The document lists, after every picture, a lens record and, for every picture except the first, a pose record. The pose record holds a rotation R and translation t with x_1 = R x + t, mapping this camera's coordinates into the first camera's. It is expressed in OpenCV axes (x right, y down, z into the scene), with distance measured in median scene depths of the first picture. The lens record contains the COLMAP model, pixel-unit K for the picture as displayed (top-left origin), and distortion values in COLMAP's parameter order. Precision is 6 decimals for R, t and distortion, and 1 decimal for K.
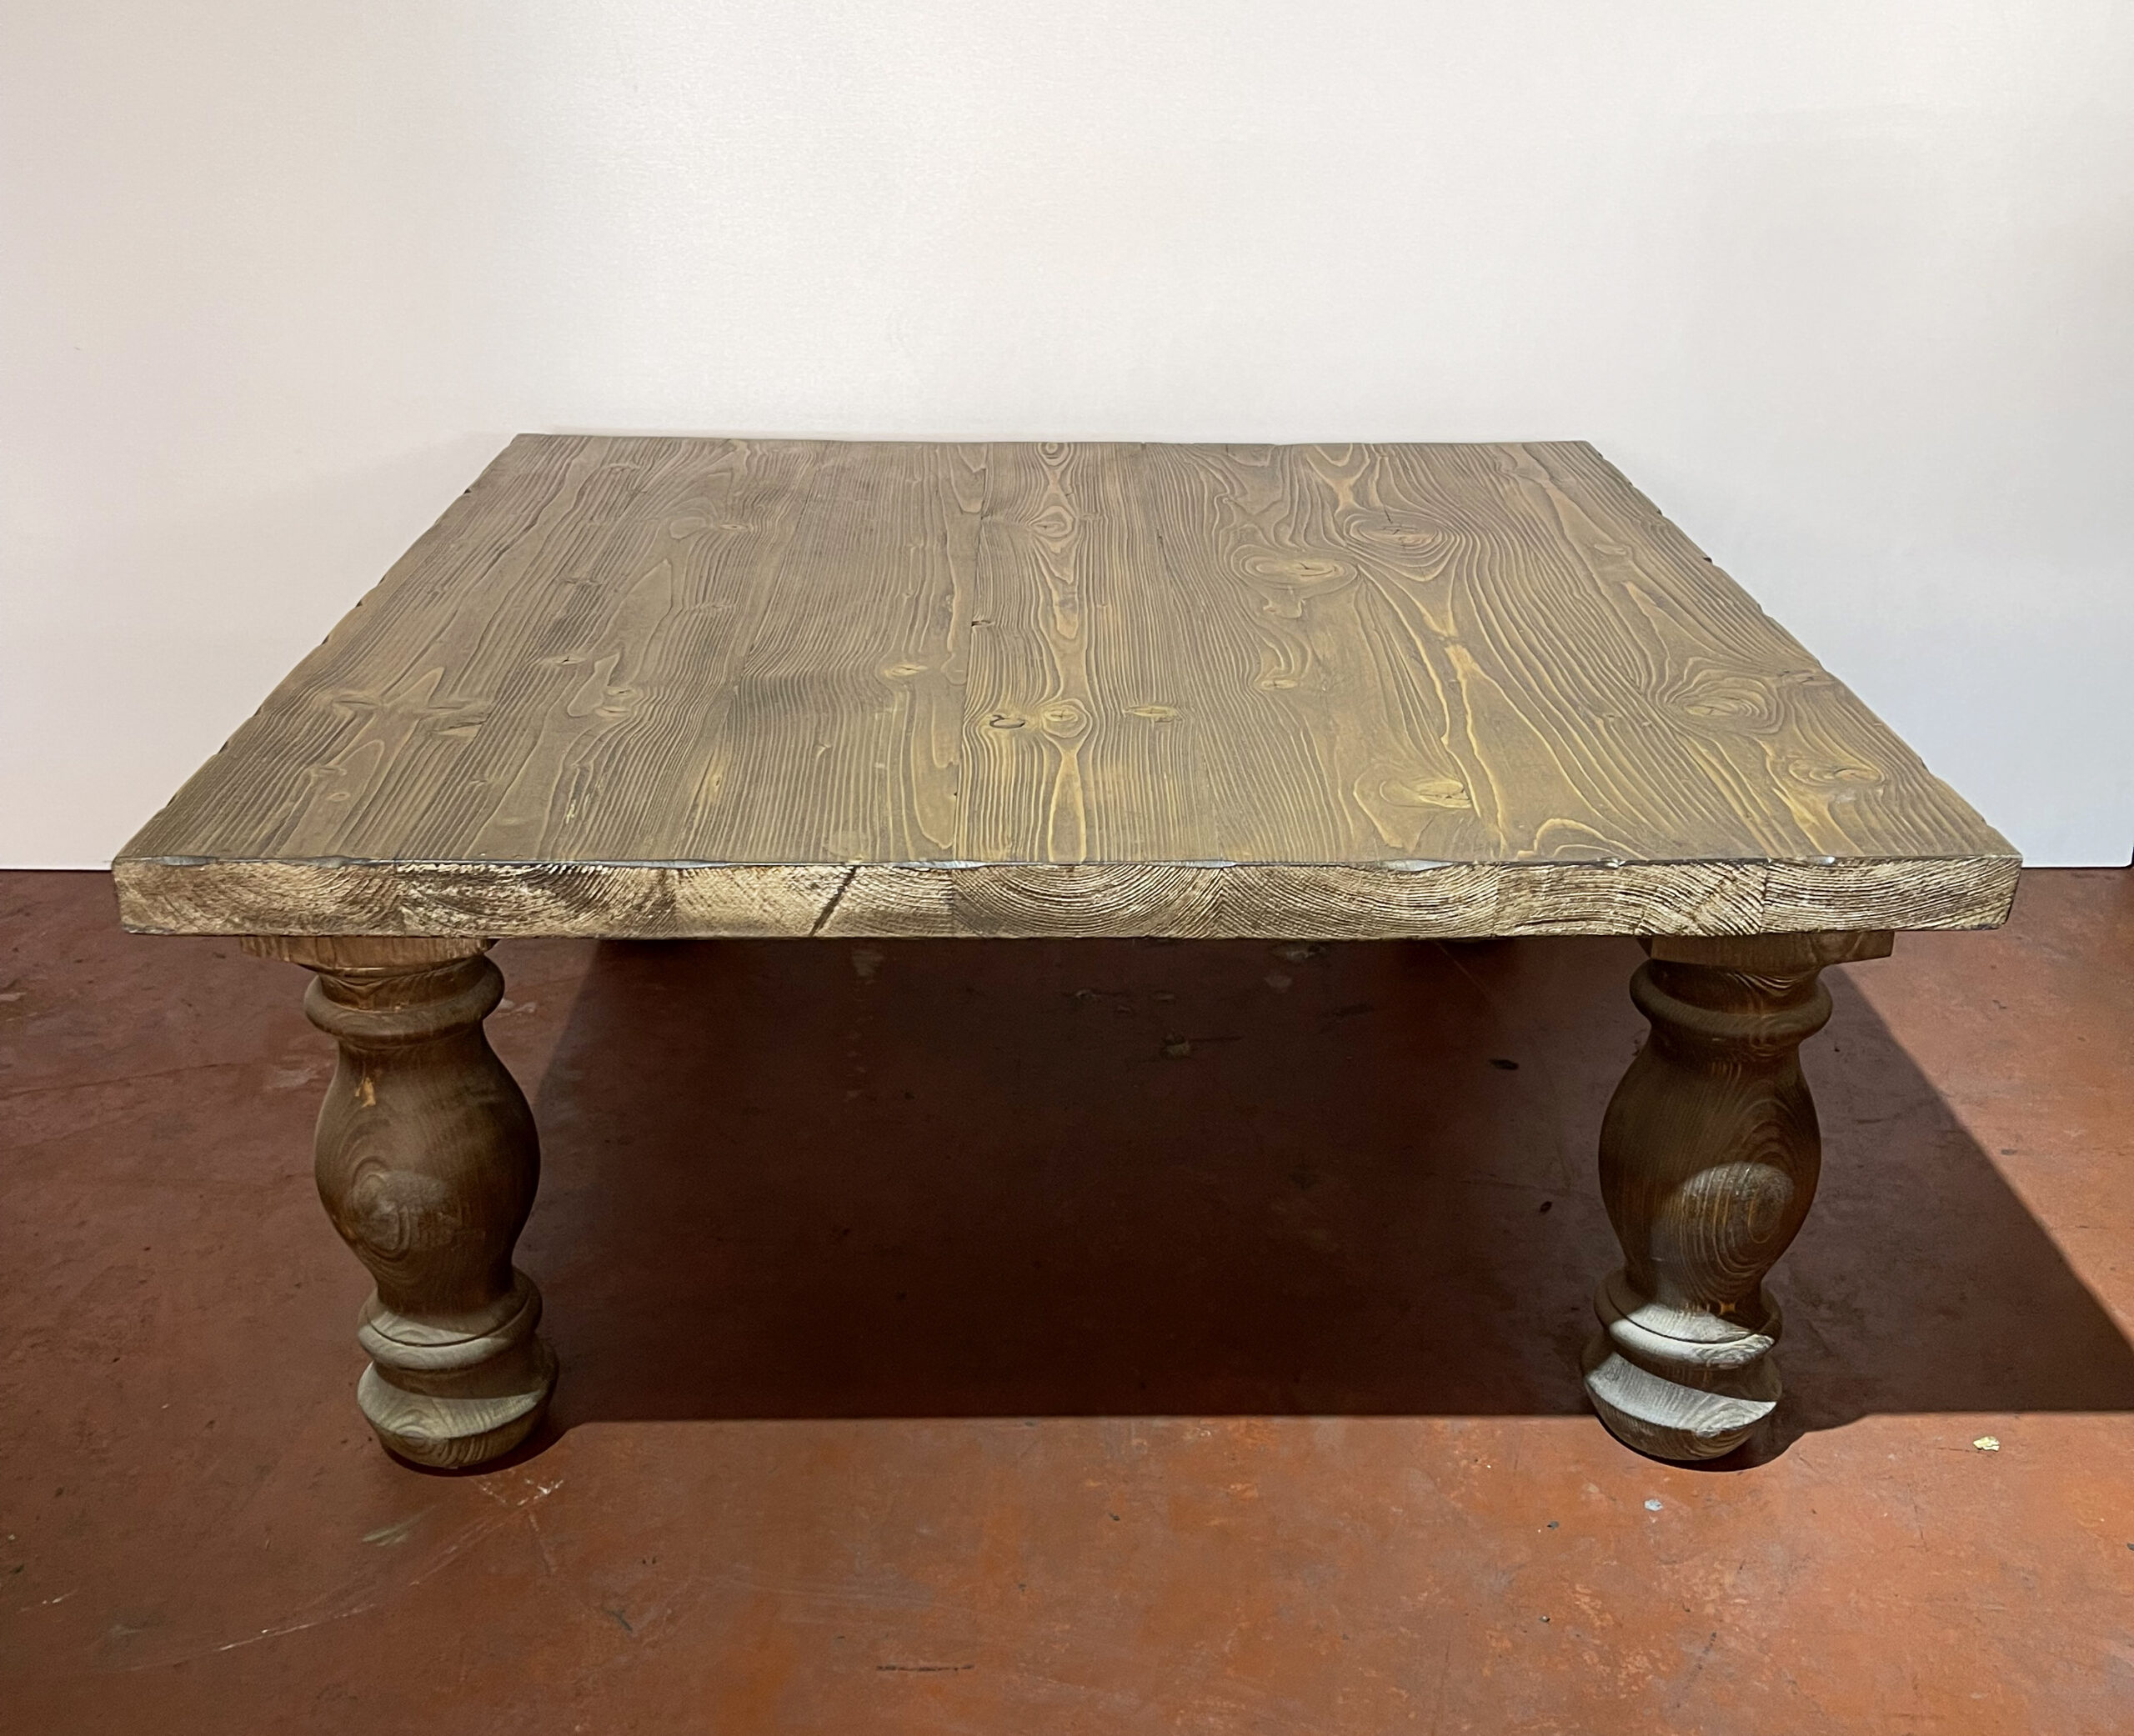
lens RADIAL K [[1709.9, 0, 1058.6], [0, 1709.9, 868.2], [0, 0, 1]] dist [0.006465, -0.004786]
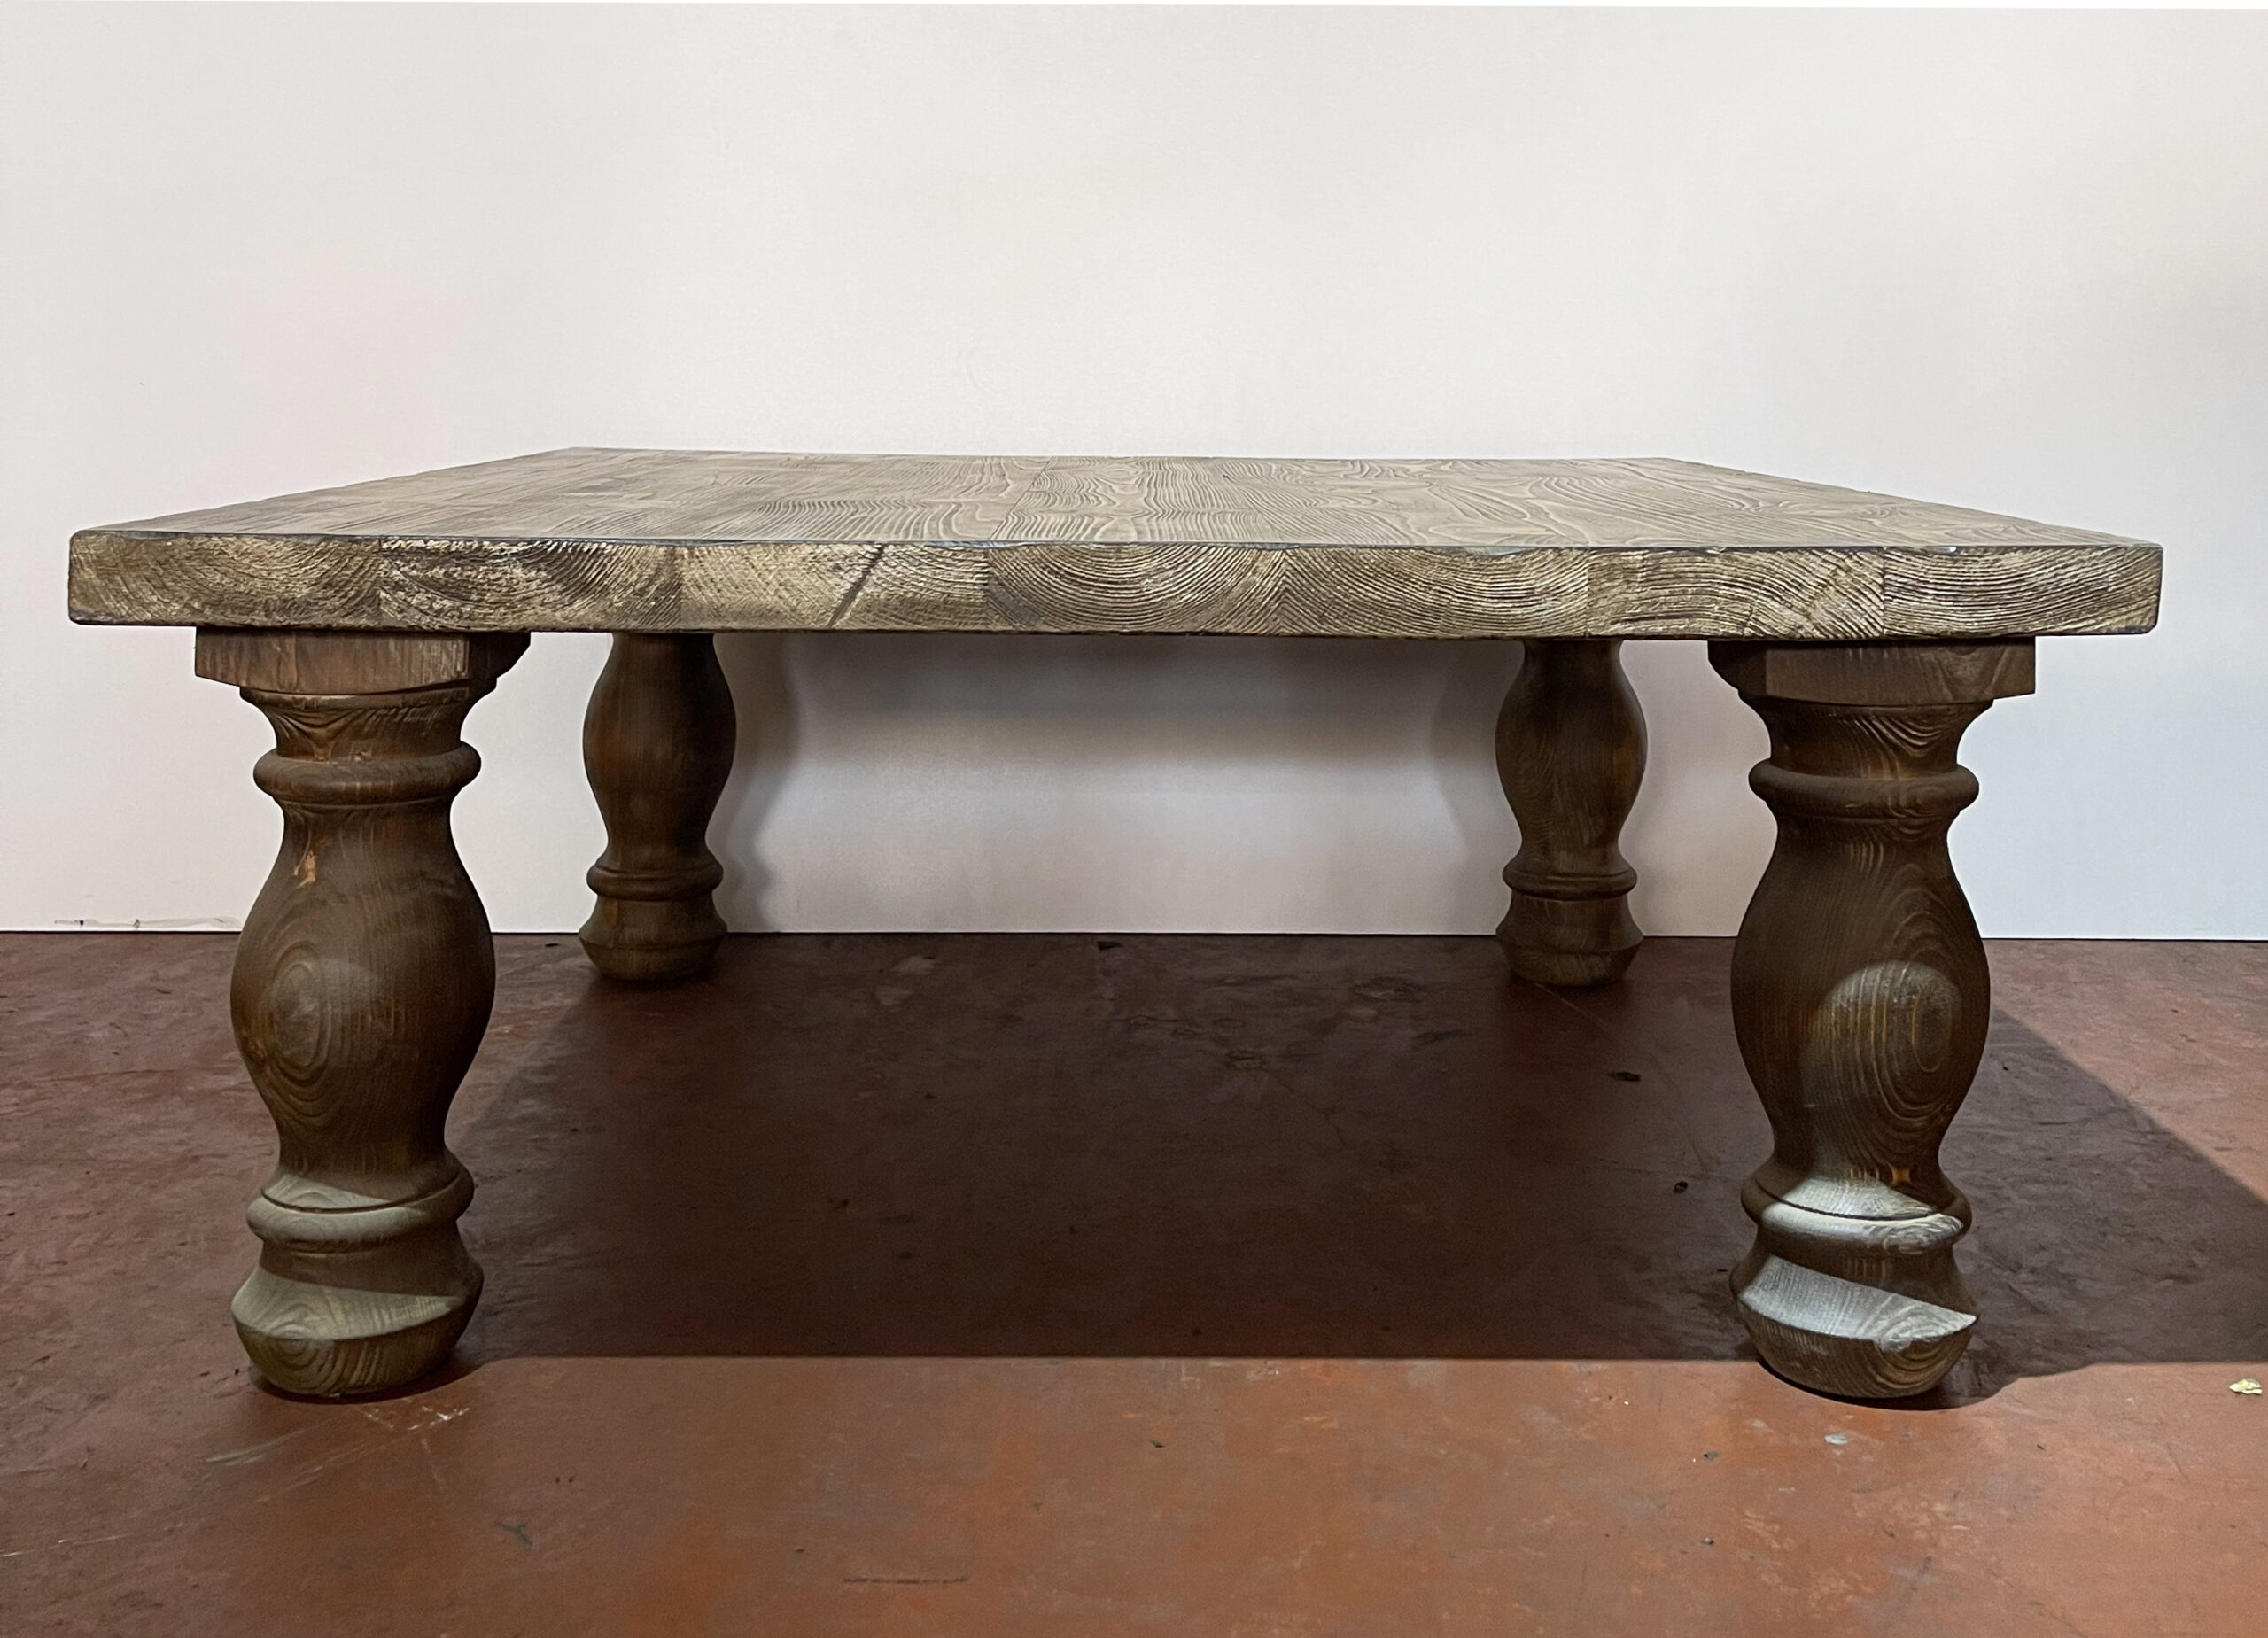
lens RADIAL K [[1851.6, 0, 1134.0], [0, 1851.6, 819.0], [0, 0, 1]] dist [0.004836, -0.000151]
pose [[0.999732, 0.022504, -0.005366, 0.021341], [-0.023029, 0.945862, -0.323752, 0.410148], [-0.002210, 0.323789, 0.946127, 0.100711]]
